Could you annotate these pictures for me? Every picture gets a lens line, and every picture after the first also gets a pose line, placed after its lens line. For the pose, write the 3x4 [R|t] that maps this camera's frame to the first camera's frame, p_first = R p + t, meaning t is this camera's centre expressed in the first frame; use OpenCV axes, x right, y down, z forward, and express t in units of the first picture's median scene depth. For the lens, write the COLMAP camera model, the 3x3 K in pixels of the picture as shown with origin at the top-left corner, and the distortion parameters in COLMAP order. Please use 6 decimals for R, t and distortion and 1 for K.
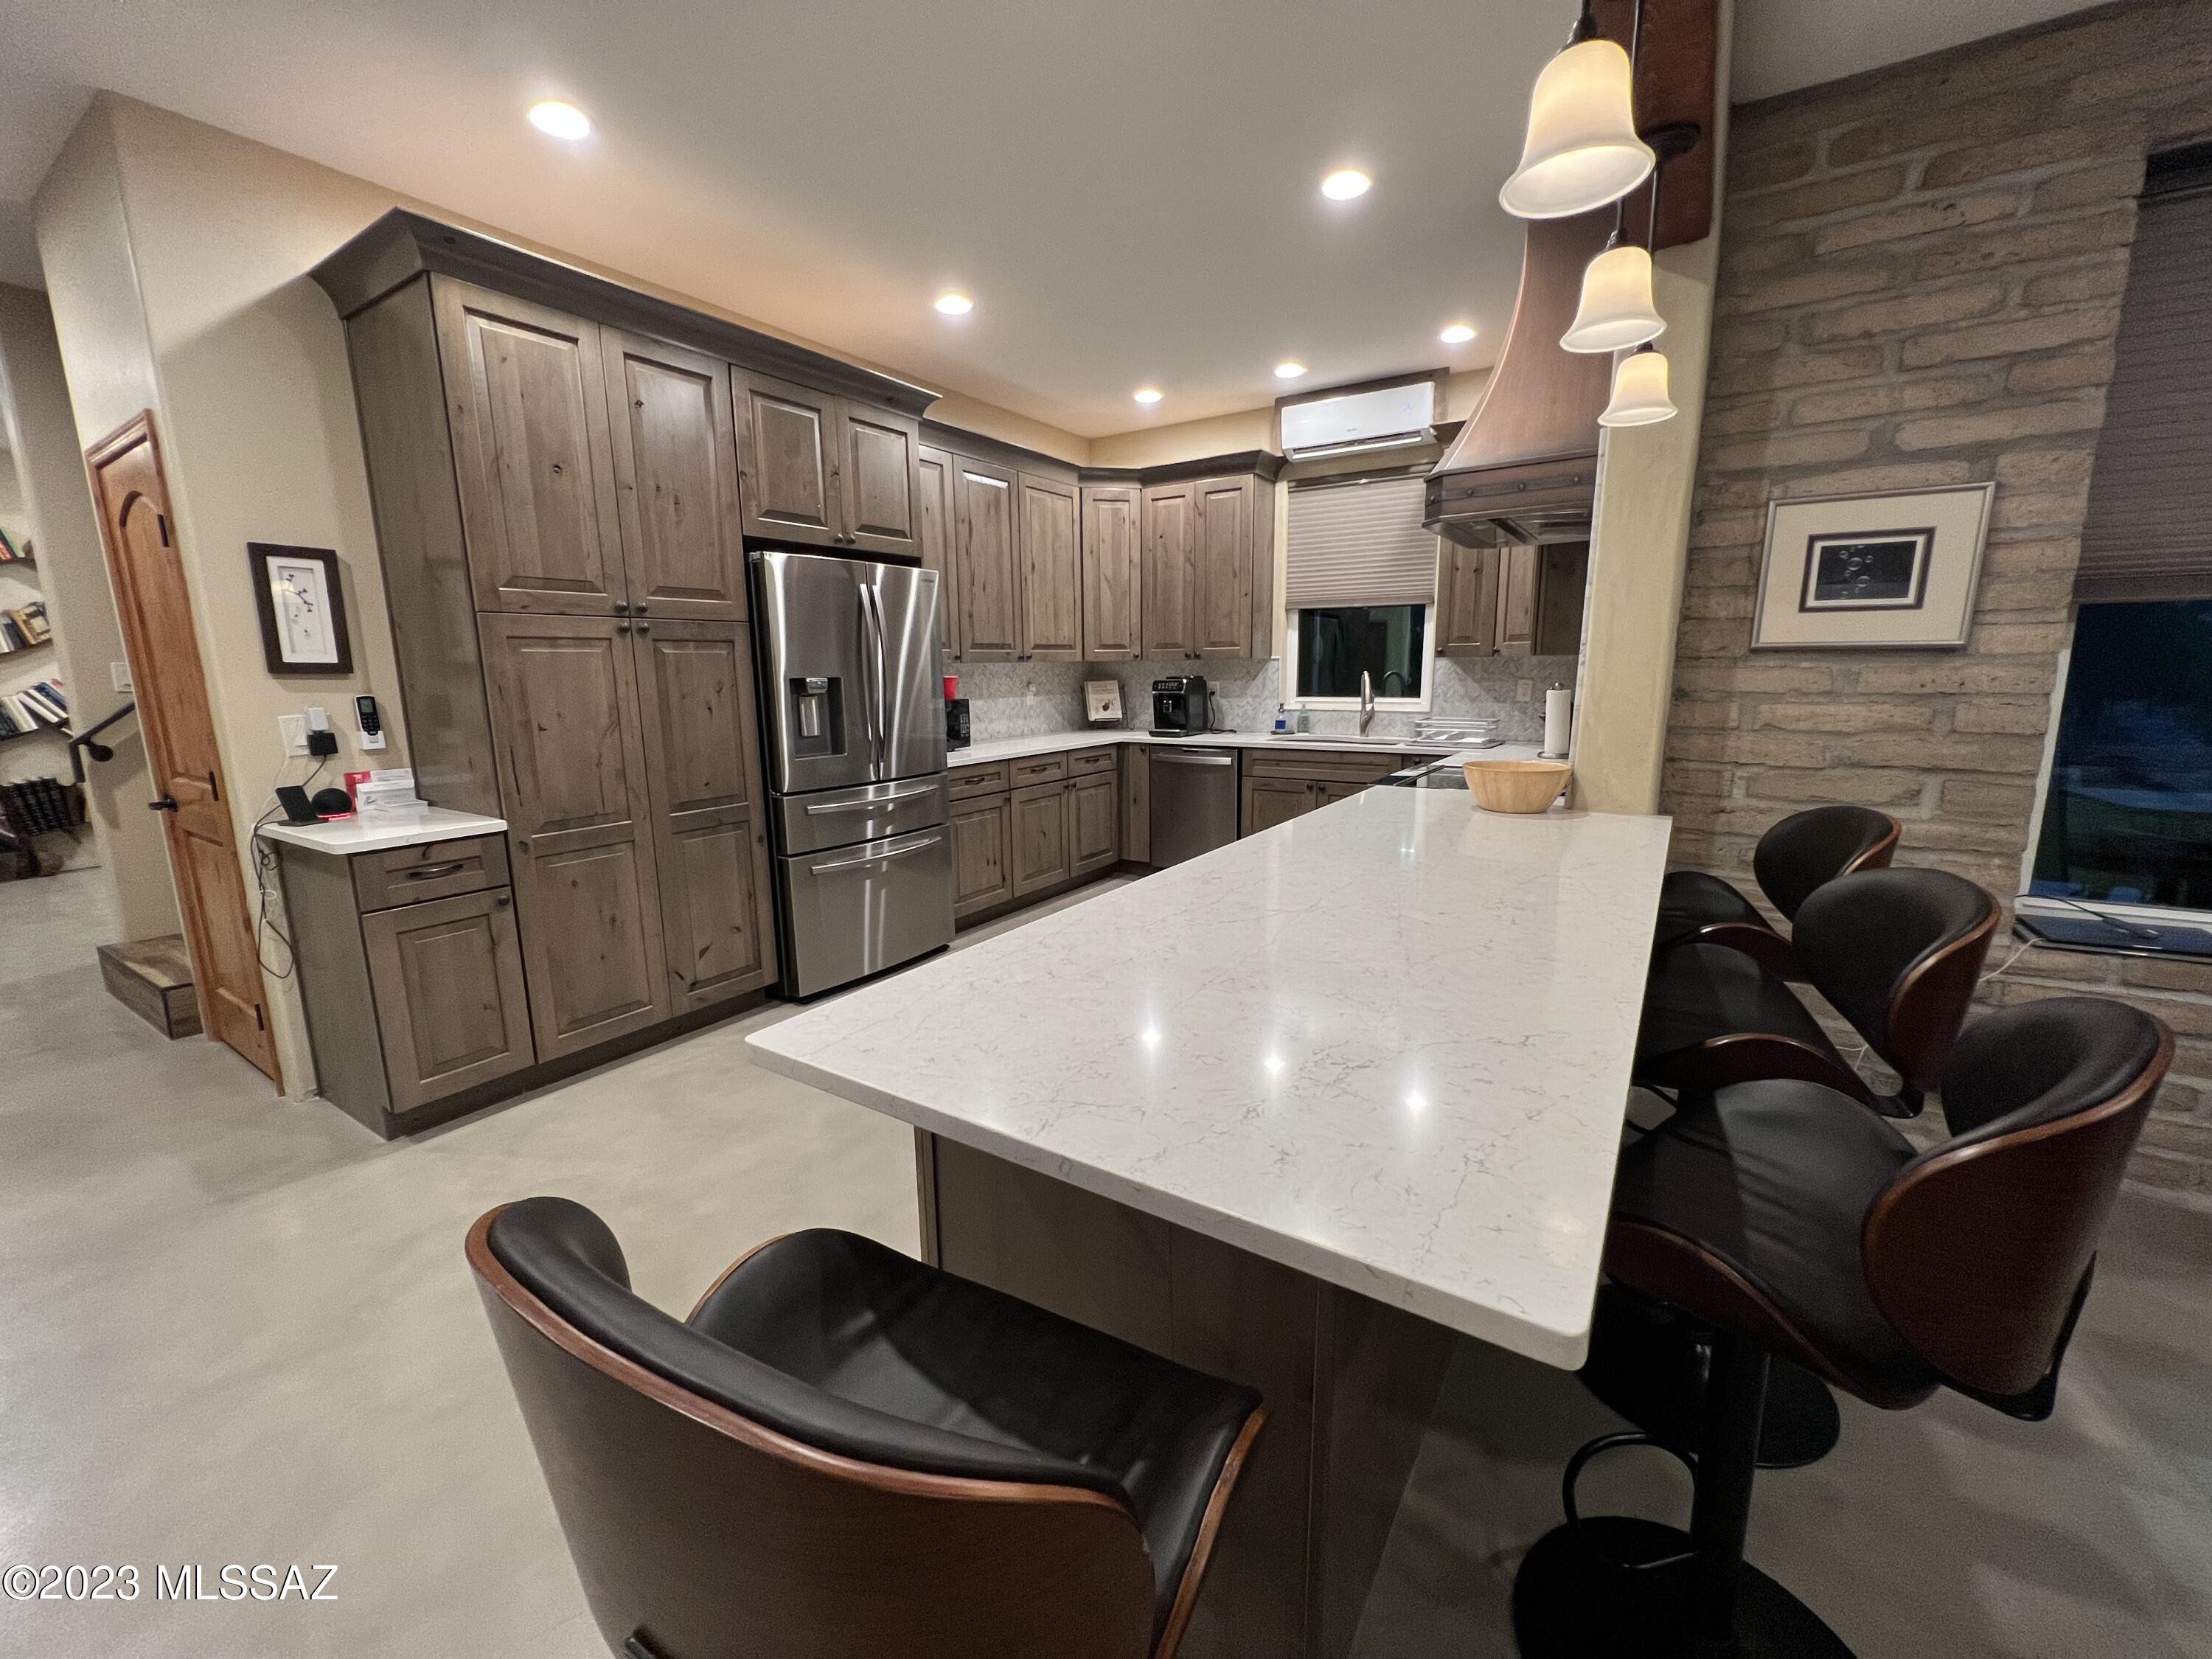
lens RADIAL K [[888.6, 0, 1103.9], [0, 888.6, 829.4], [0, 0, 1]] dist [0.000959, 0.000363]
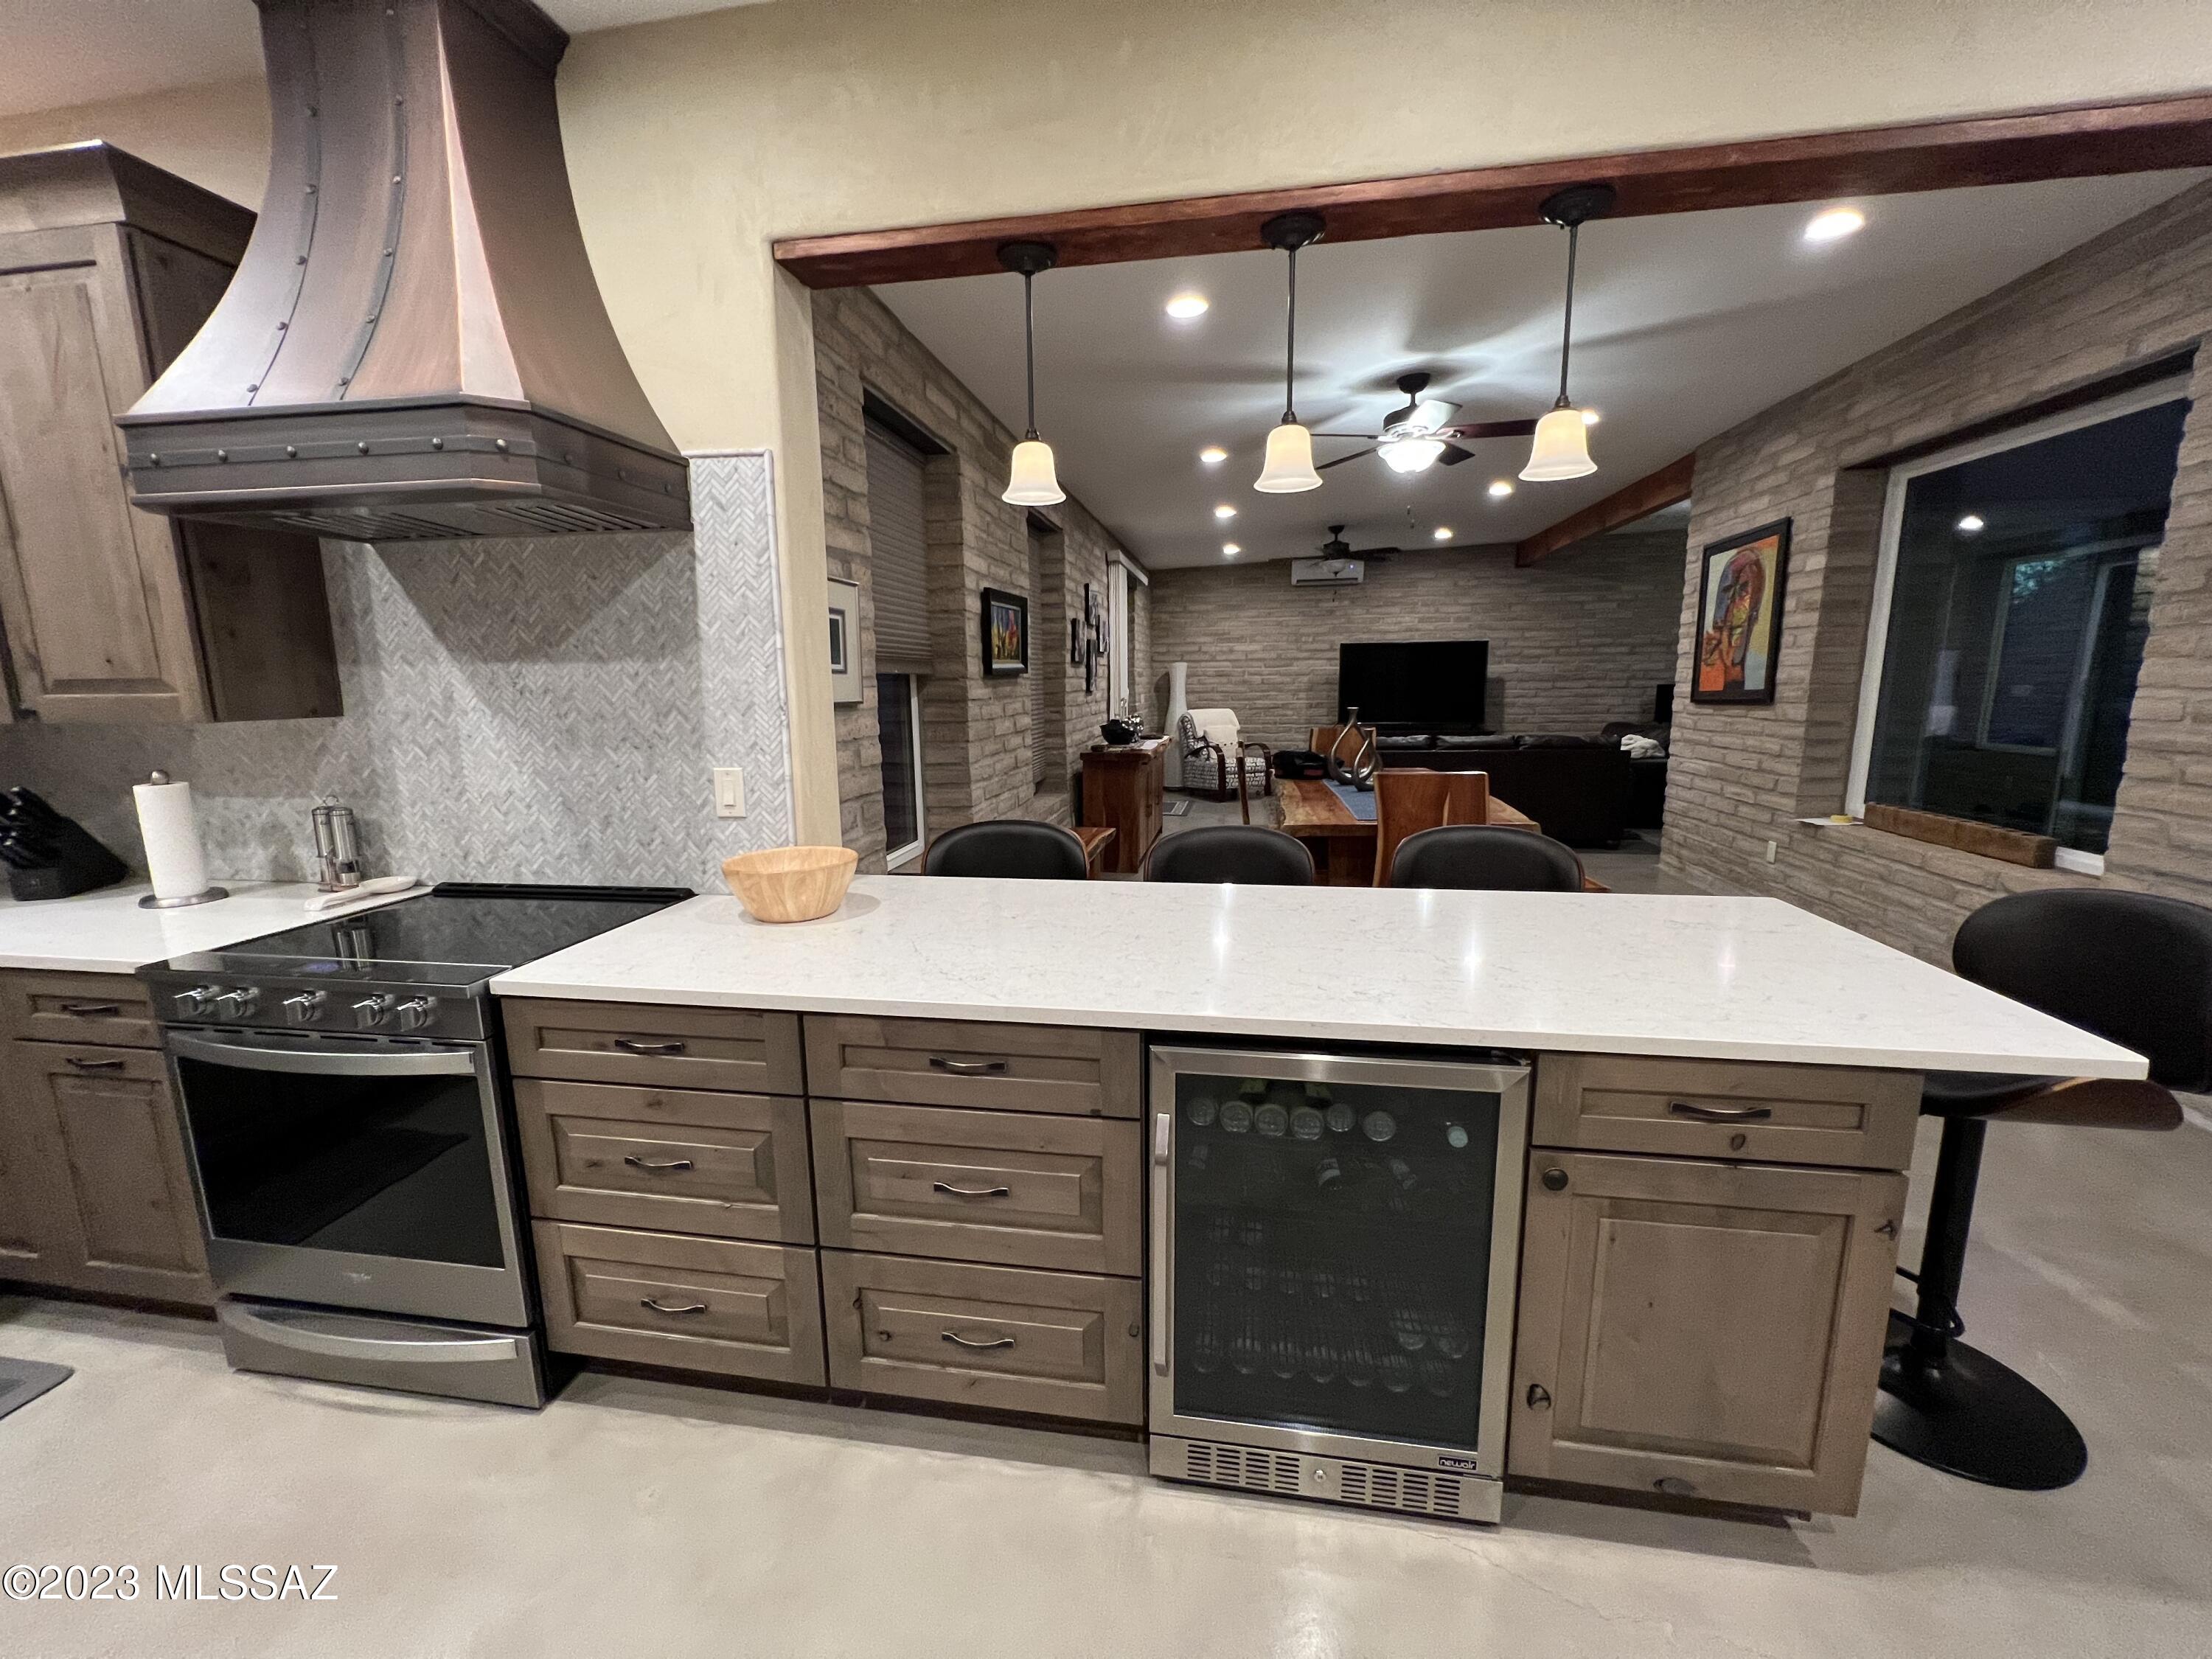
lens RADIAL K [[888.6, 0, 1112.0], [0, 888.6, 824.7], [0, 0, 1]] dist [0.000959, 0.000363]
pose [[-0.404058, -0.127943, 0.905741, -0.438803], [0.182327, 0.959036, 0.216809, -0.271974], [-0.896378, 0.252745, -0.364179, 1.288251]]
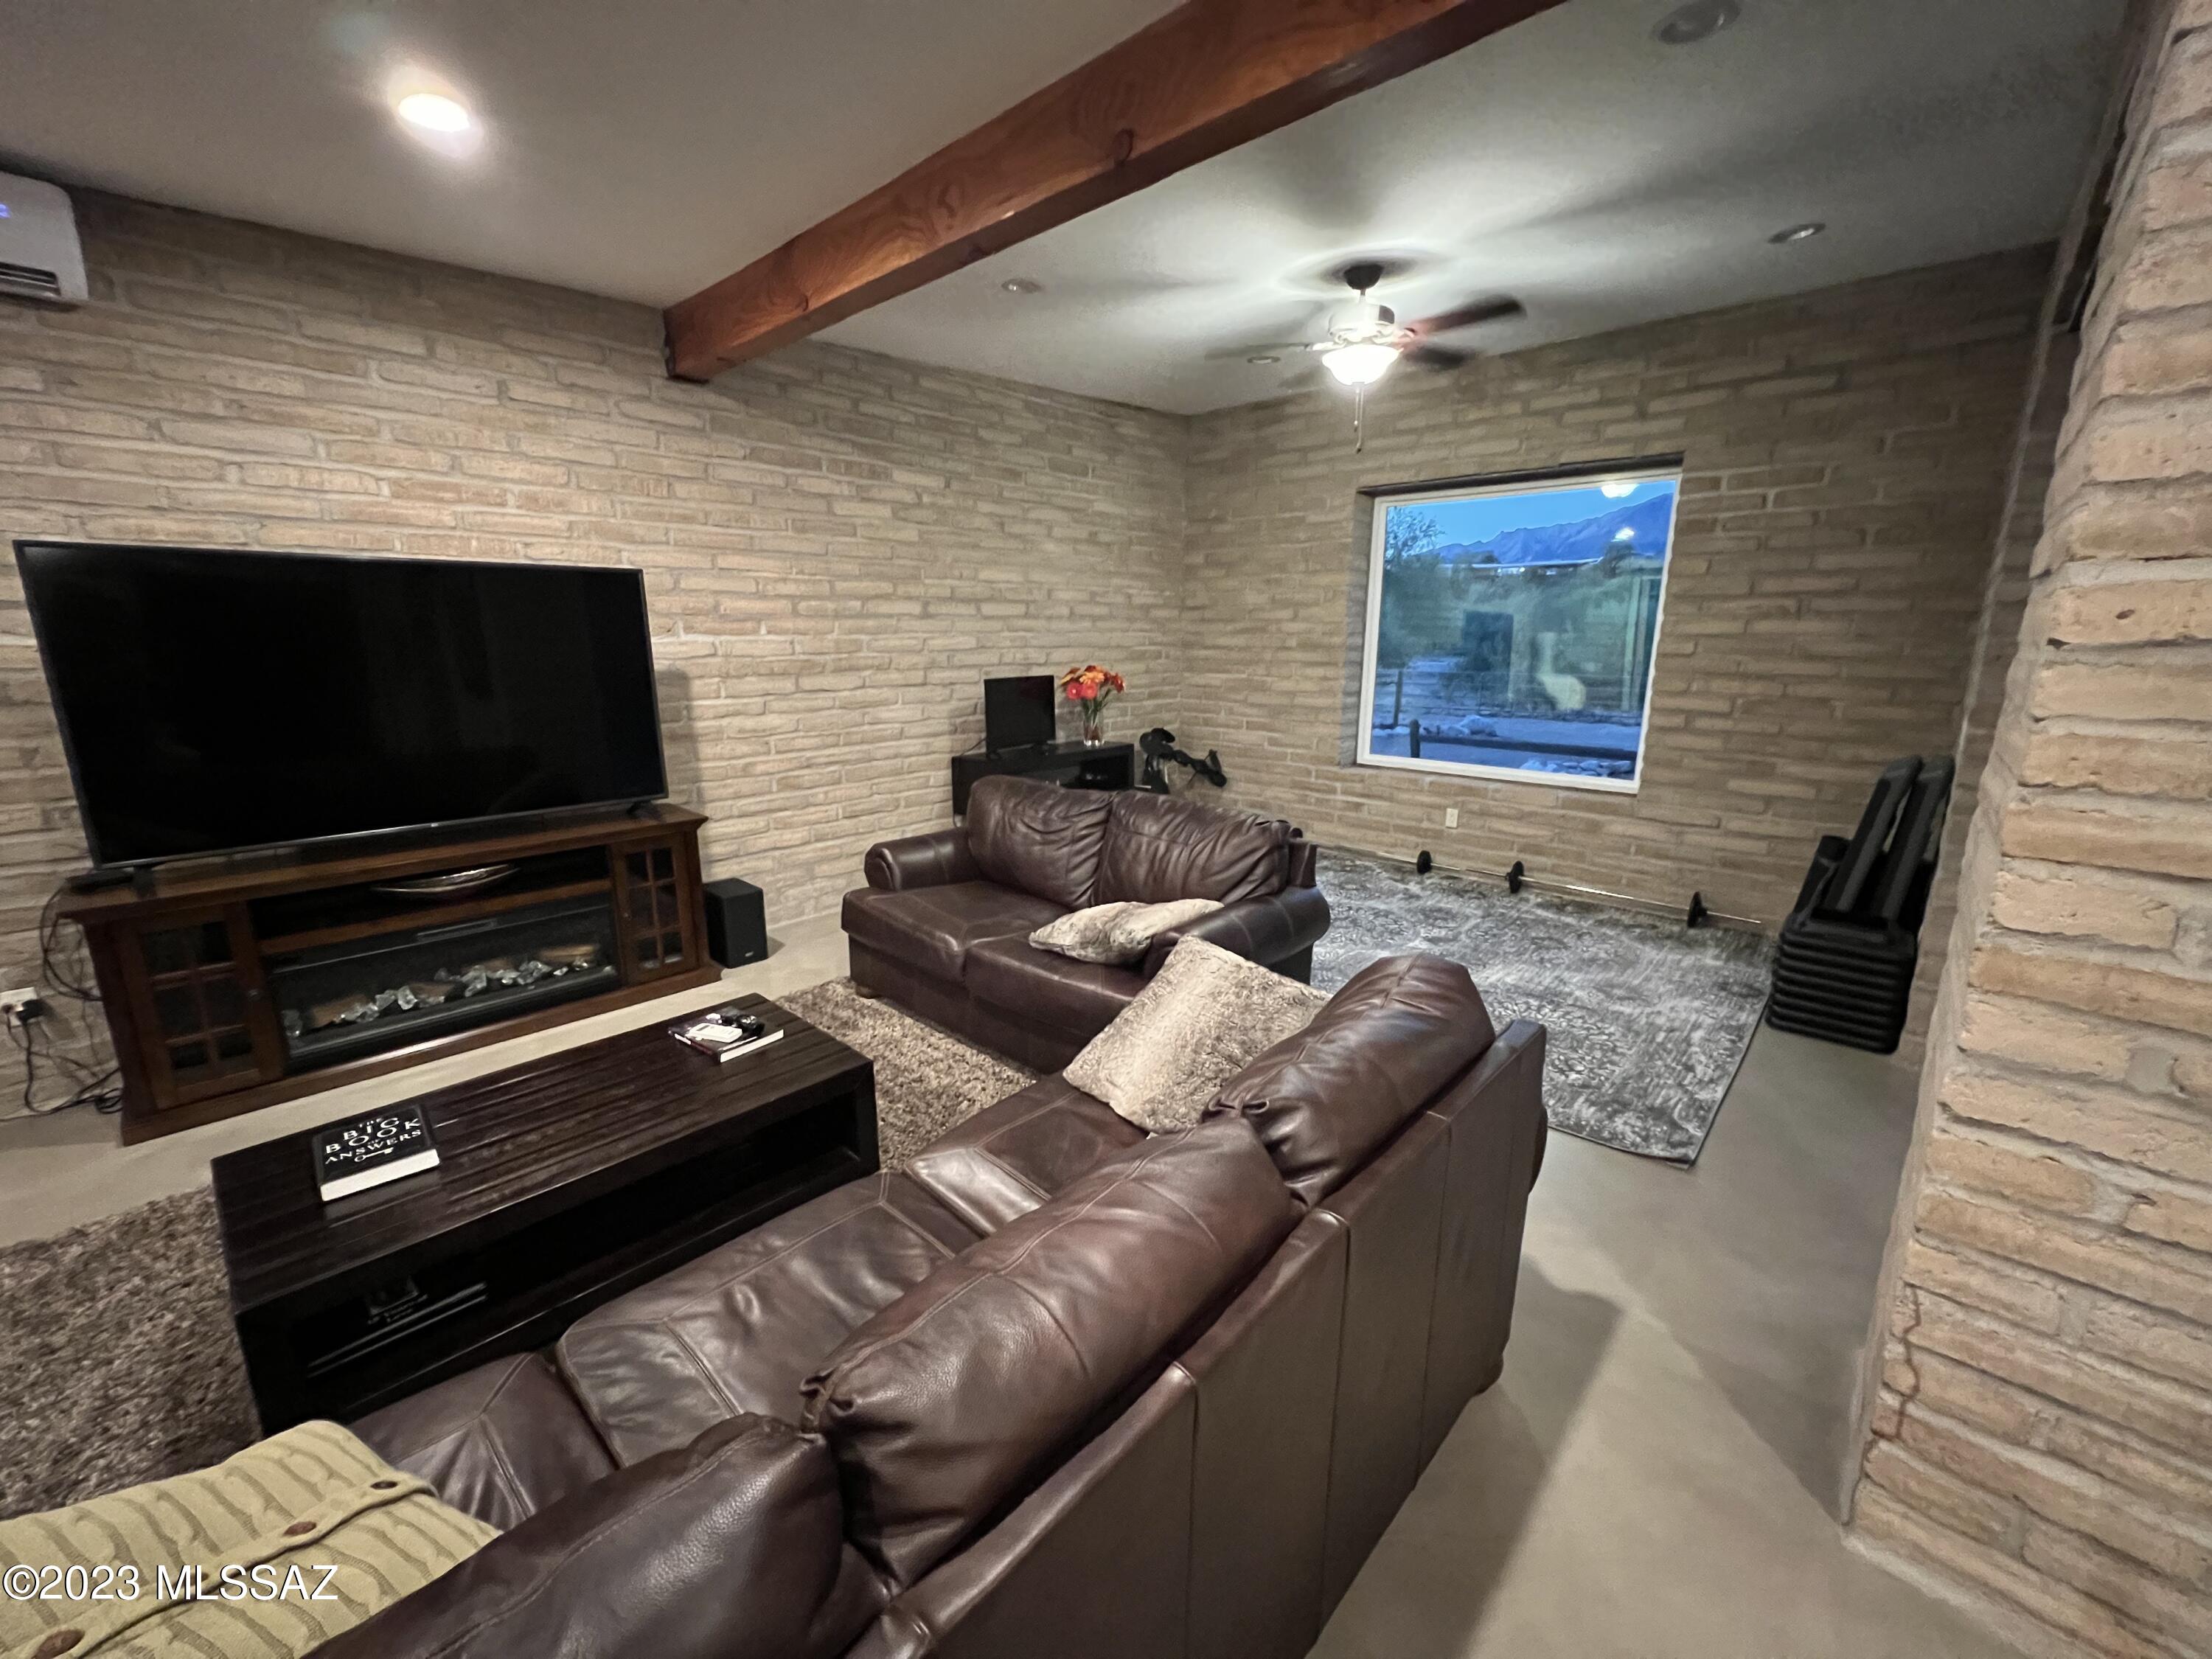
lens RADIAL K [[888.6, 0, 1107.3], [0, 888.6, 830.5], [0, 0, 1]] dist [0.000959, 0.000363]
pose [[-0.985674, -0.021909, 0.167235, -0.053352], [0.044802, 0.921897, 0.384837, -0.224733], [-0.162605, 0.386816, -0.907708, 0.942605]]
